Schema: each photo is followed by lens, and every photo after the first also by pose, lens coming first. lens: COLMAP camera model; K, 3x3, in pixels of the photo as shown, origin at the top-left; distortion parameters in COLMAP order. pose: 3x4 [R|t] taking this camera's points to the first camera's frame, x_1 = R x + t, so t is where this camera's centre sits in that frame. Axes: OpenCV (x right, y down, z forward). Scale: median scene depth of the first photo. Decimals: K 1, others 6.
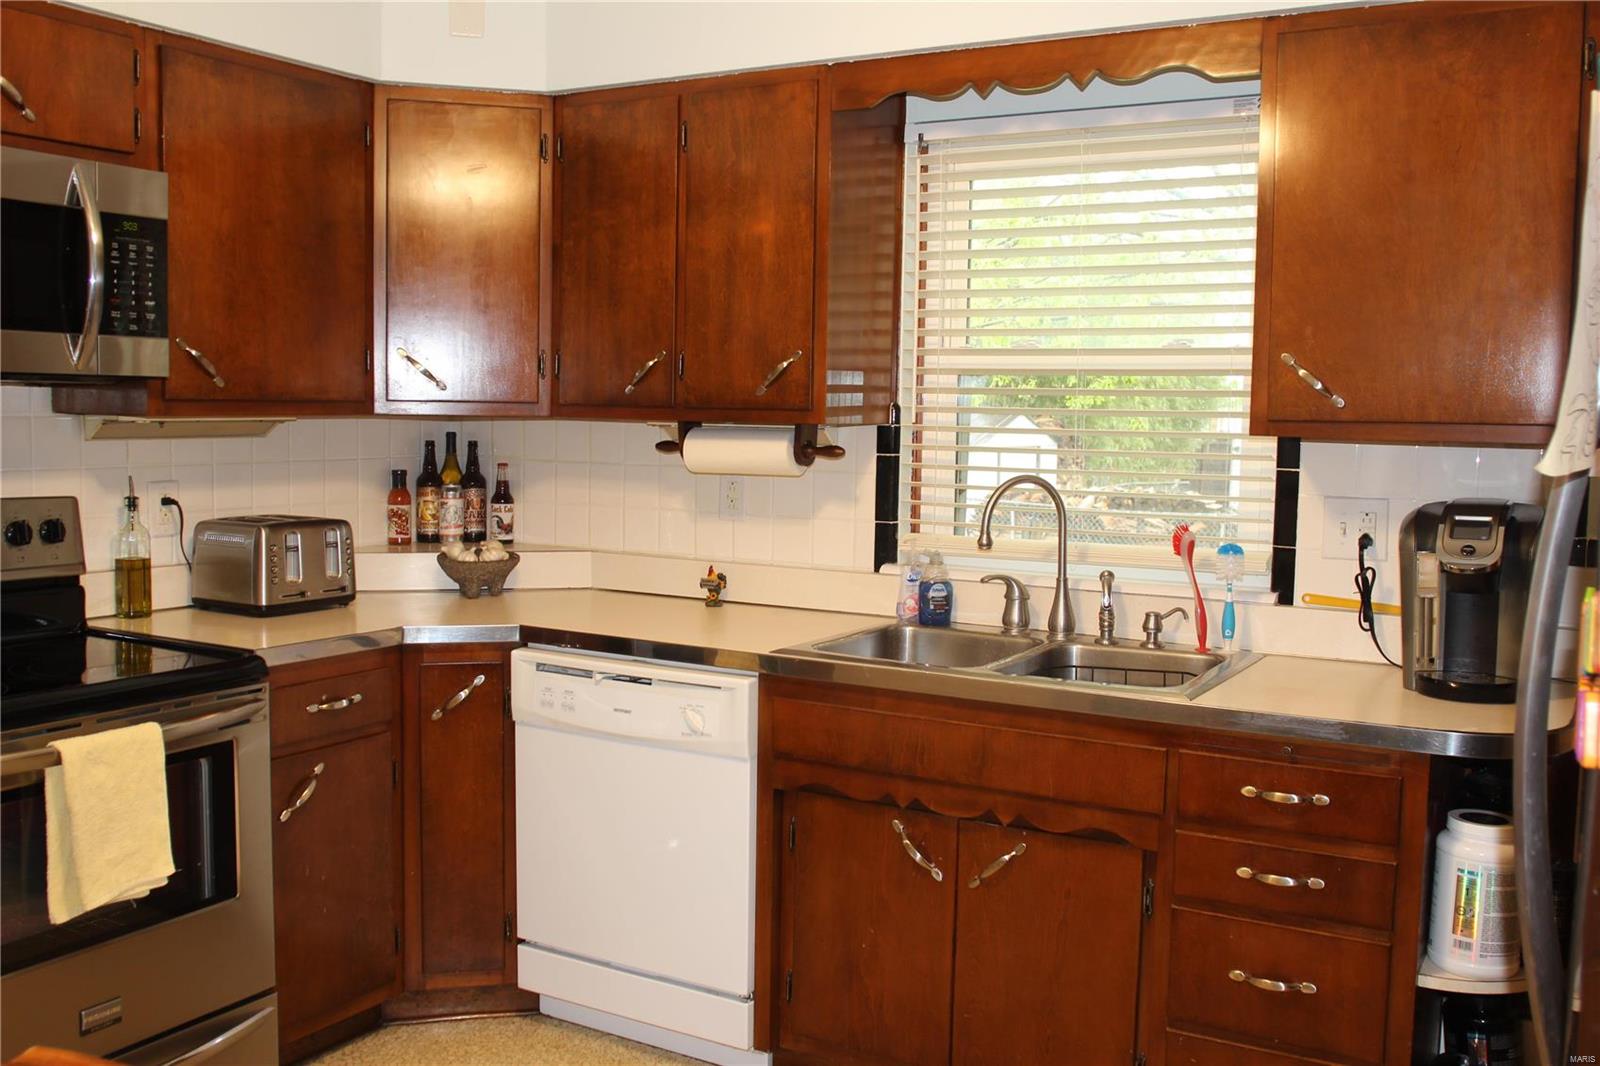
lens RADIAL K [[1476.8, 0, 816.2], [0, 1476.8, 525.9], [0, 0, 1]] dist [-0.079002, 0.065096]
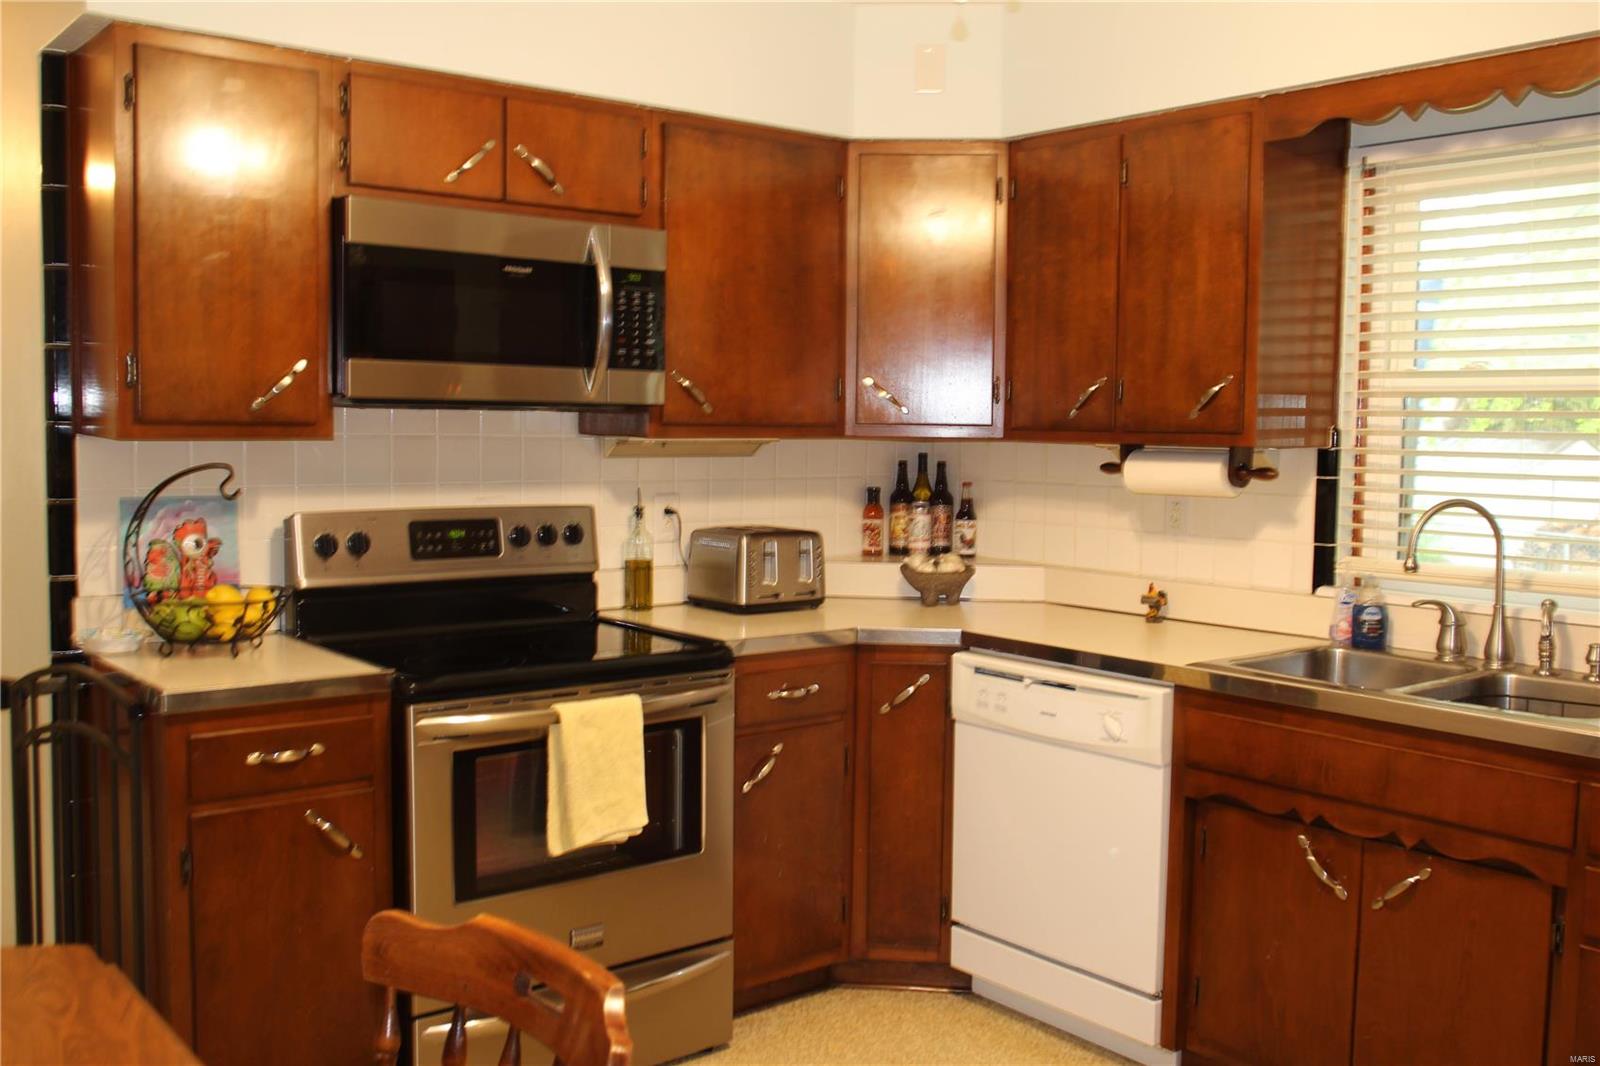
lens RADIAL K [[1472.7, 0, 825.2], [0, 1472.7, 524.6], [0, 0, 1]] dist [-0.084187, 0.095983]
pose [[0.937421, 0.019385, -0.347659, 0.081528], [-0.025511, 0.999589, -0.013054, 0.005999], [0.347263, 0.021106, 0.937530, -0.055410]]
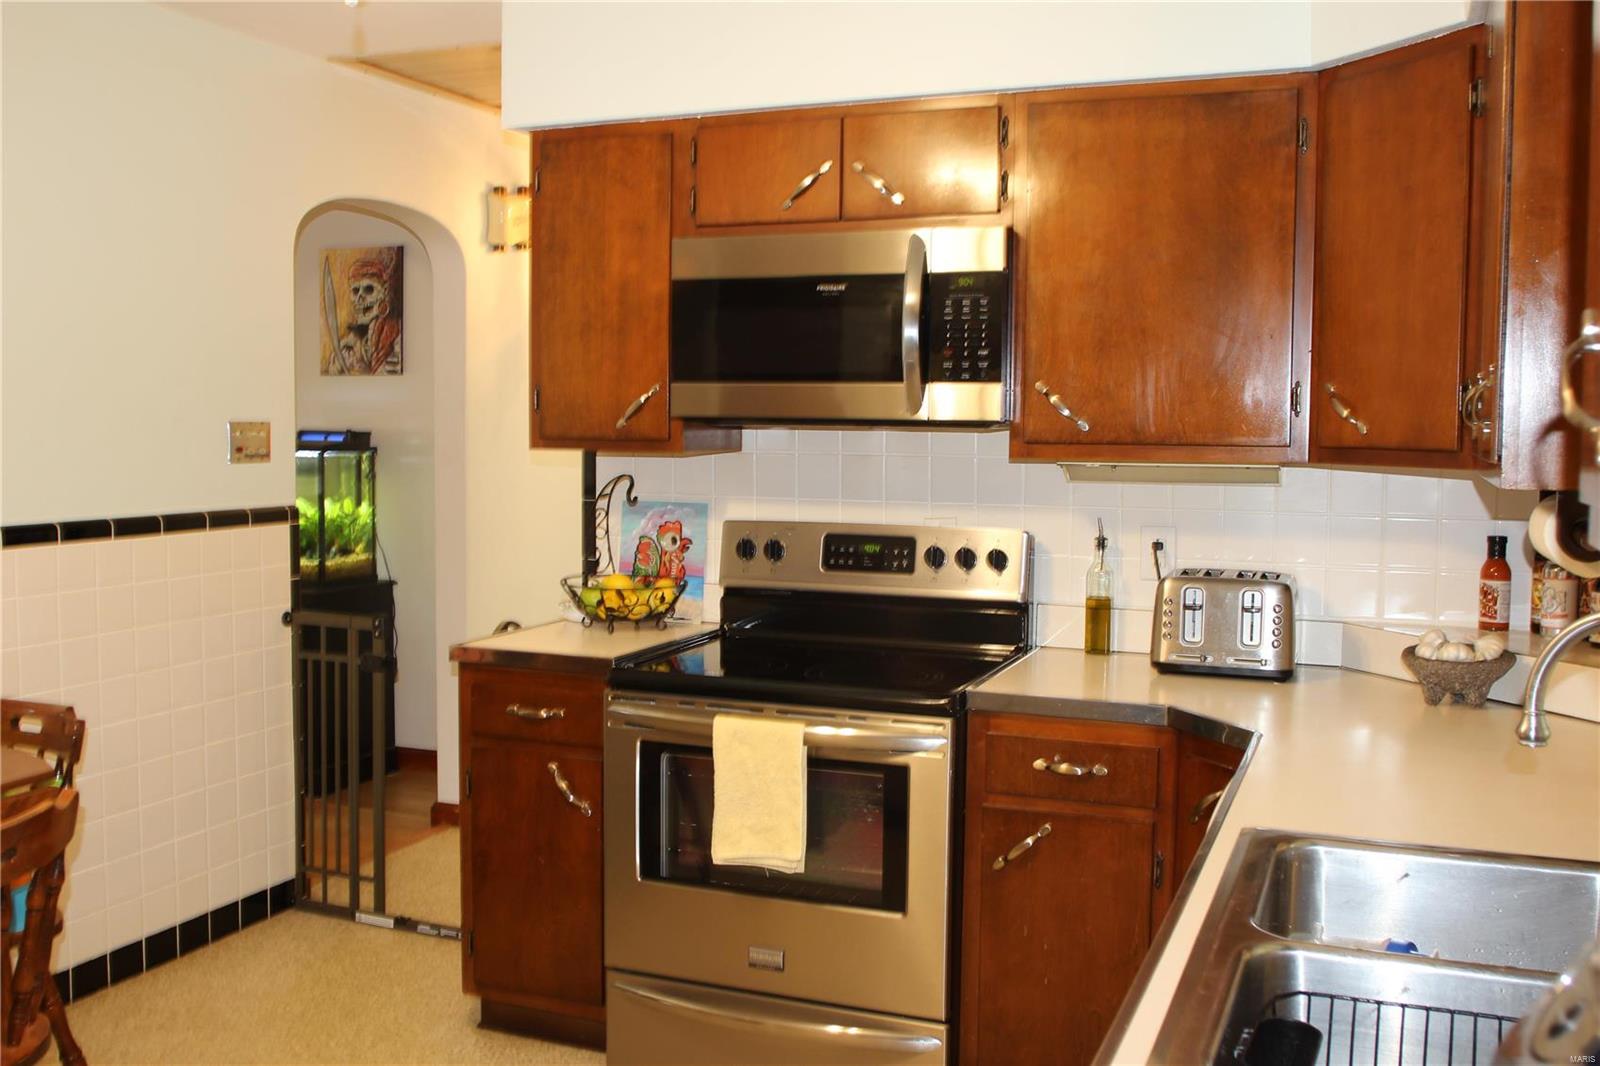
lens RADIAL K [[1476.8, 0, 816.2], [0, 1476.8, 525.9], [0, 0, 1]] dist [-0.079002, 0.065096]
pose [[0.140241, 0.053047, -0.988695, 0.540308], [-0.088498, 0.995239, 0.040845, -0.053660], [0.986154, 0.081770, 0.144268, 0.659543]]
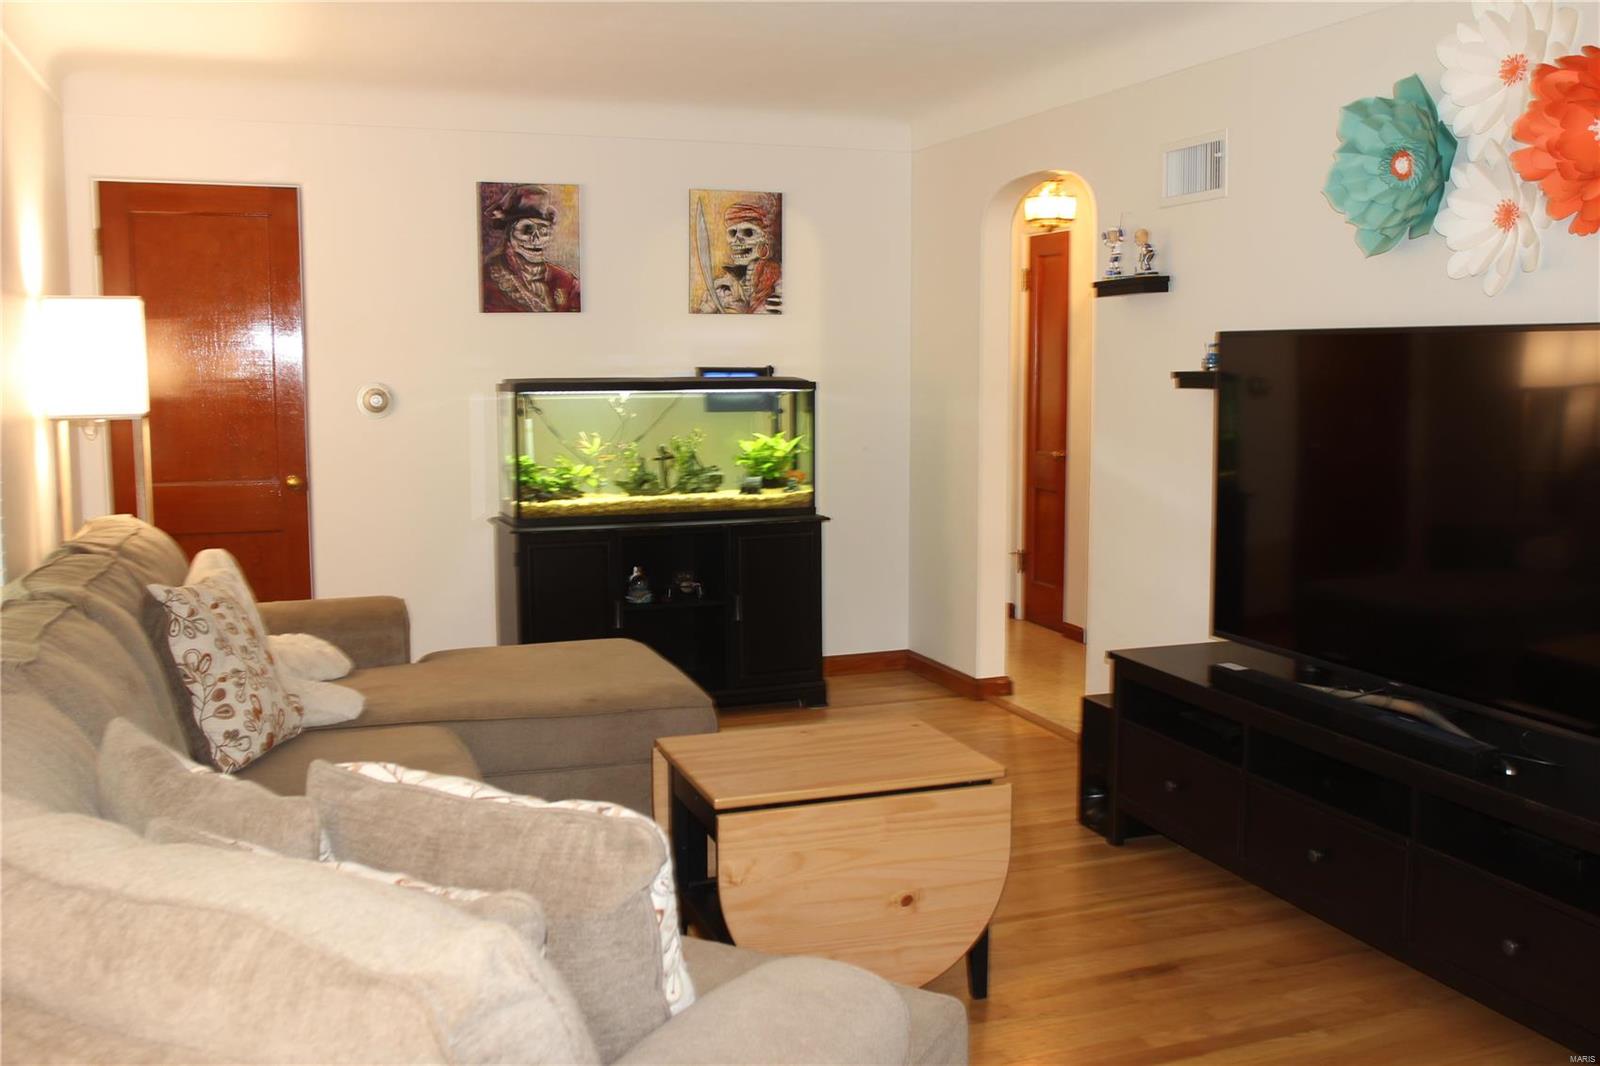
lens RADIAL K [[1476.8, 0, 816.2], [0, 1476.8, 525.9], [0, 0, 1]] dist [-0.079002, 0.065096]
pose [[0.769366, 0.052556, -0.636643, -0.046198], [-0.036044, 0.998594, 0.038878, 0.082303], [0.637791, -0.006965, 0.770178, -1.085668]]
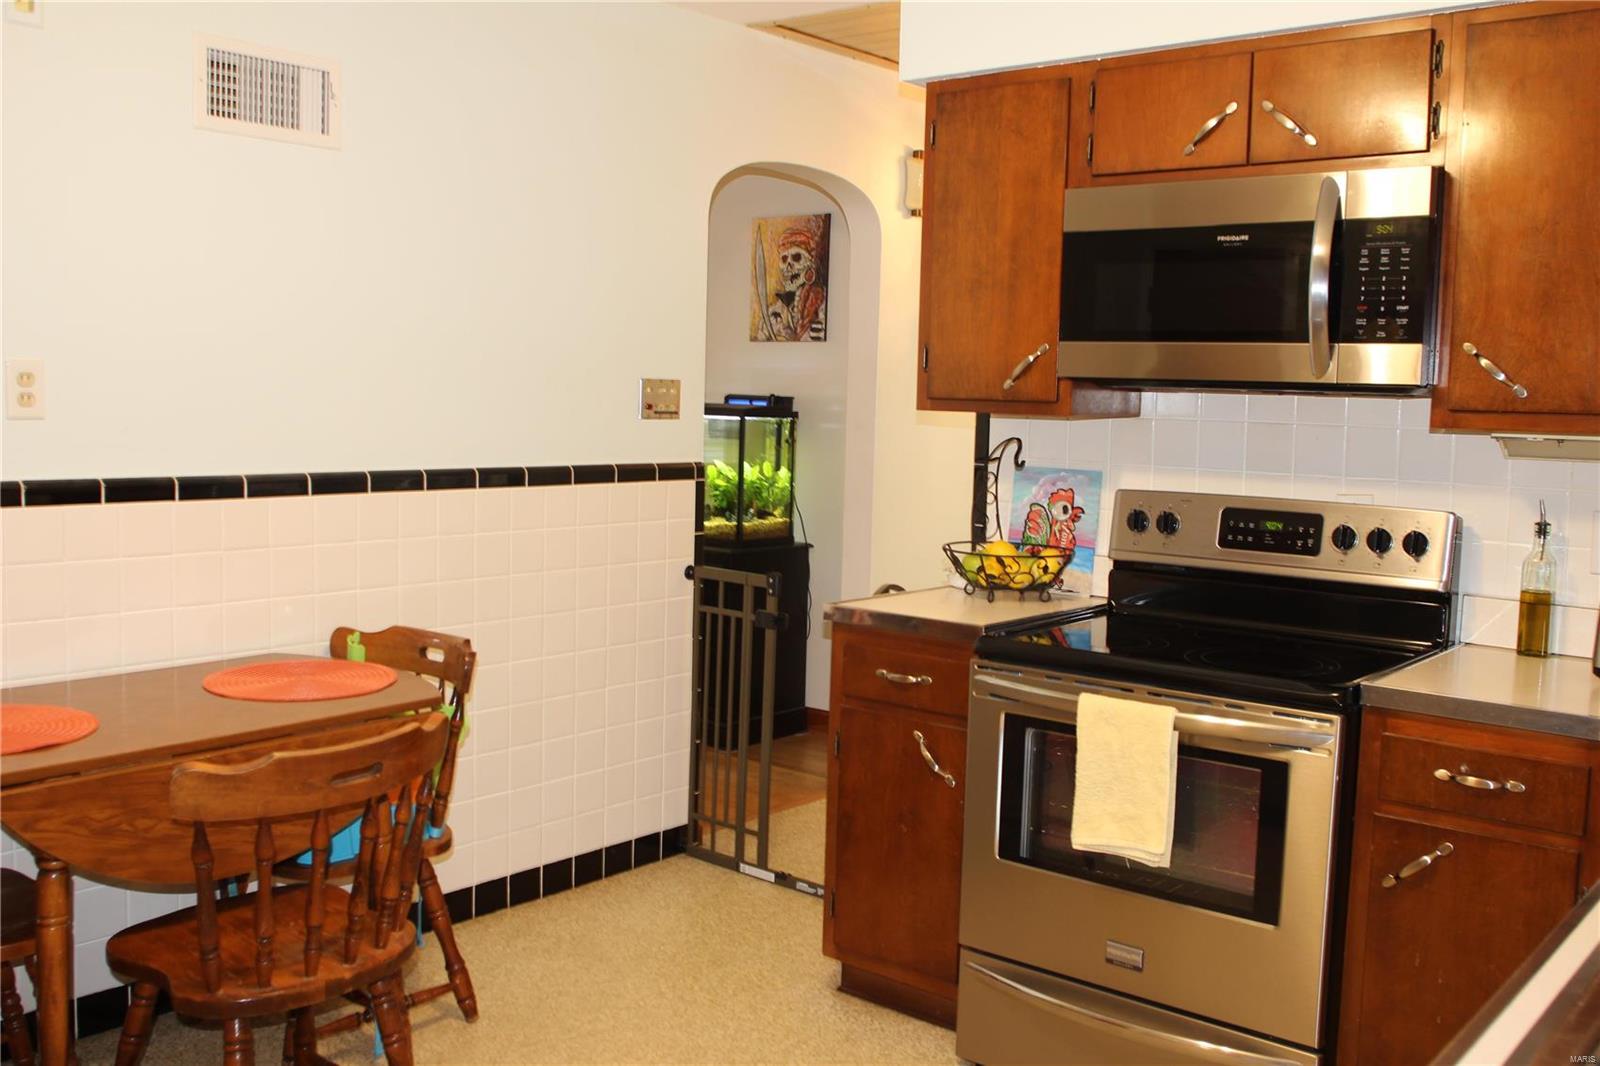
lens RADIAL K [[1476.8, 0, 816.2], [0, 1476.8, 525.9], [0, 0, 1]] dist [-0.079002, 0.065096]
pose [[-0.169276, 0.063743, -0.983505, 0.497352], [-0.110351, 0.990406, 0.083183, -0.043990], [0.979371, 0.122611, -0.160618, 0.715268]]
